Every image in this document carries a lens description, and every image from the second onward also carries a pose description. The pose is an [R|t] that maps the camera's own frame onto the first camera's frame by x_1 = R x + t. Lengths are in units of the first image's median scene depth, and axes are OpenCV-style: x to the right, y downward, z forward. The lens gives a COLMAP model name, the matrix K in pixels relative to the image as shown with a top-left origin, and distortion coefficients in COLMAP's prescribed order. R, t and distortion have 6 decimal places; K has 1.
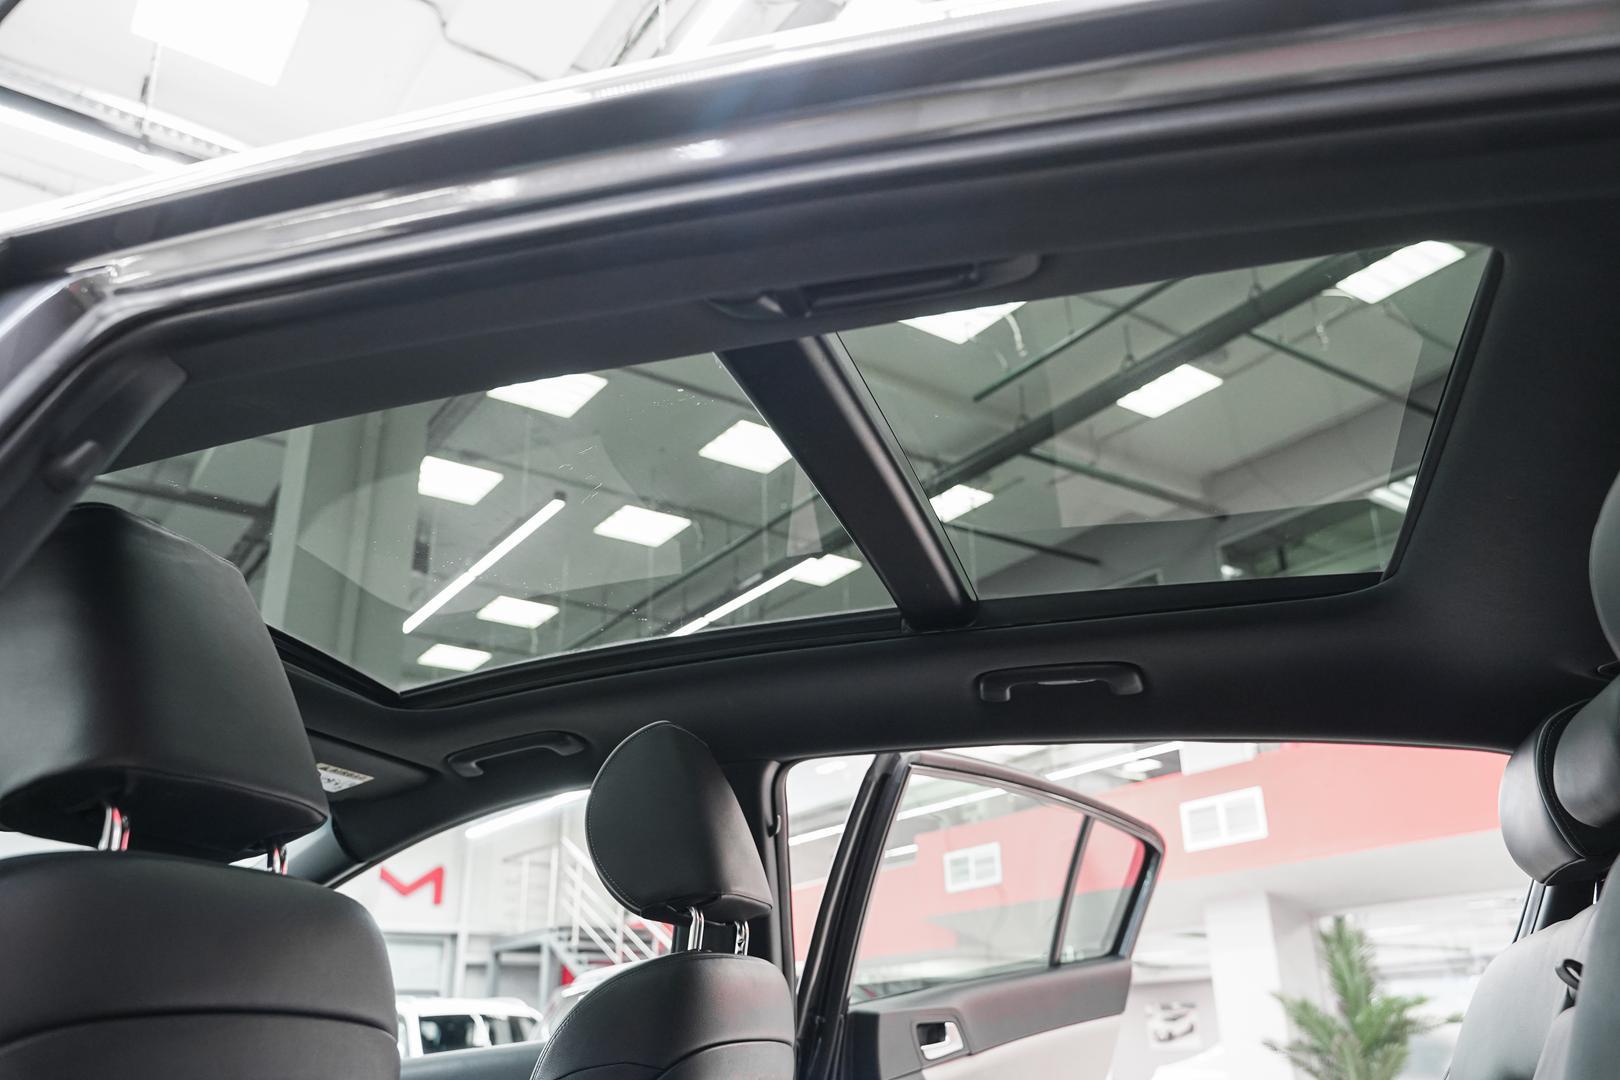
lens RADIAL K [[1277.0, 0, 810.0], [0, 1277.0, 540.0], [0, 0, 1]] dist [-0.012656, -0.000373]
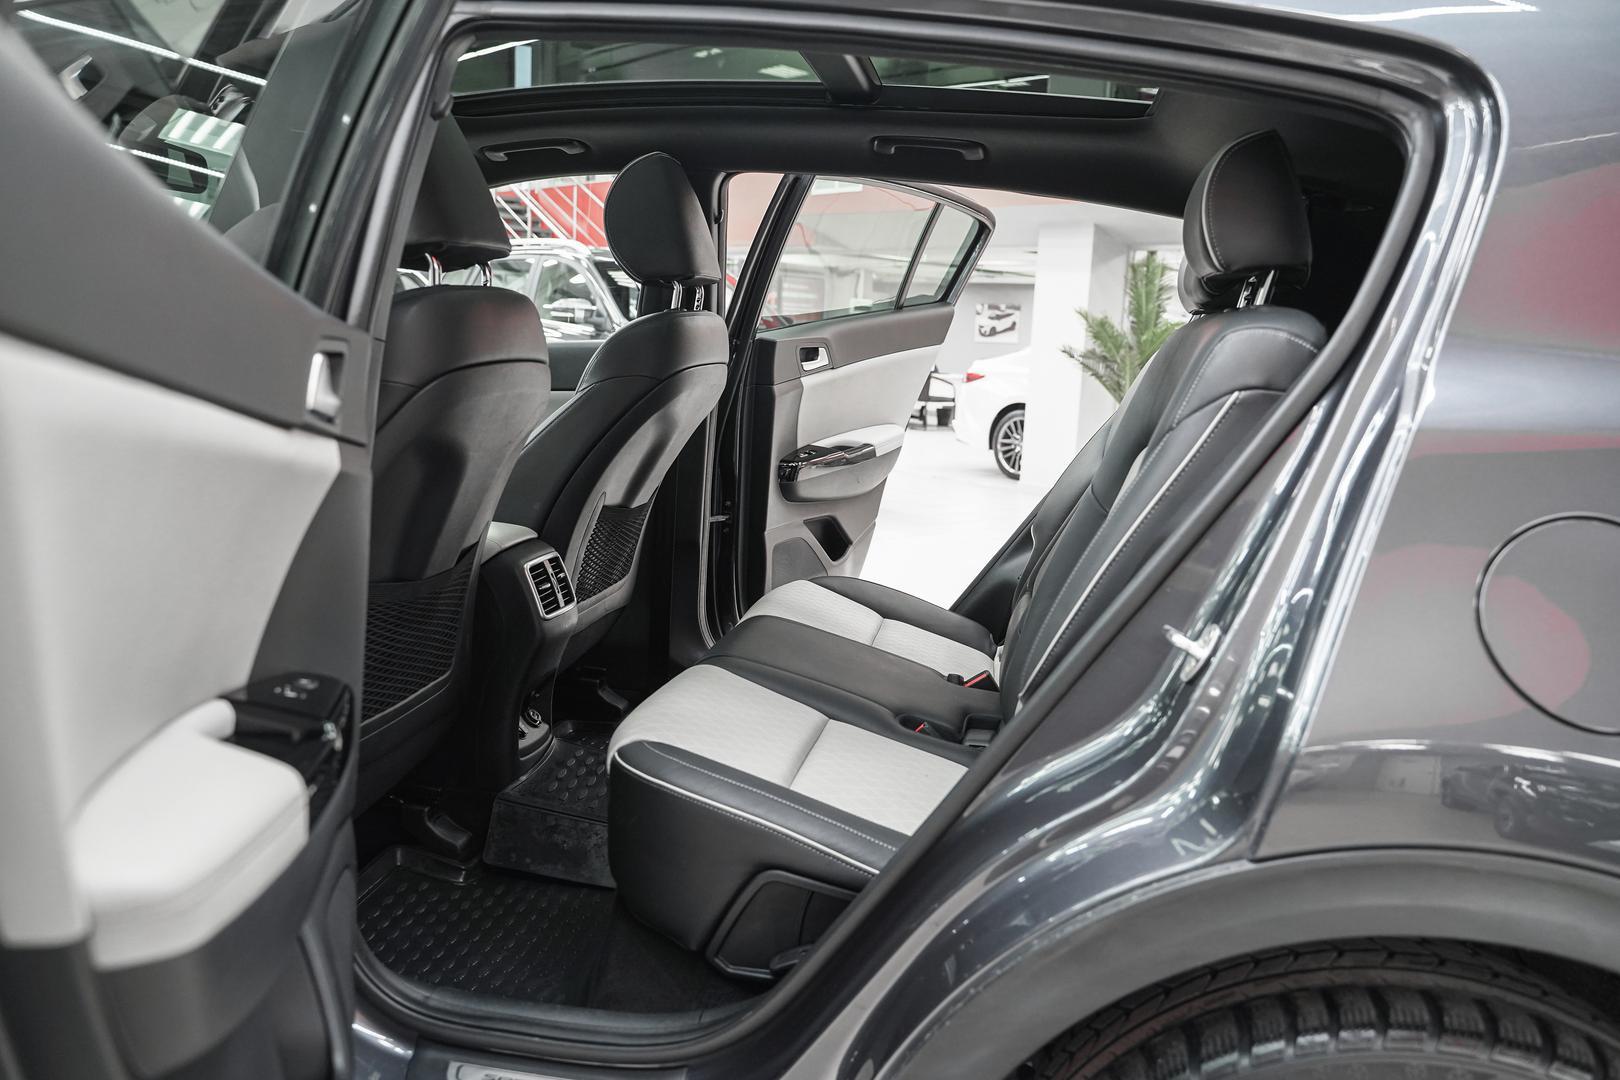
lens RADIAL K [[1277.0, 0, 810.0], [0, 1277.0, 540.0], [0, 0, 1]] dist [-0.012656, -0.000373]
pose [[0.990847, 0.051112, 0.124938, -0.060354], [-0.109038, 0.848667, 0.517567, -0.152094], [-0.079577, -0.526452, 0.846472, -0.282251]]
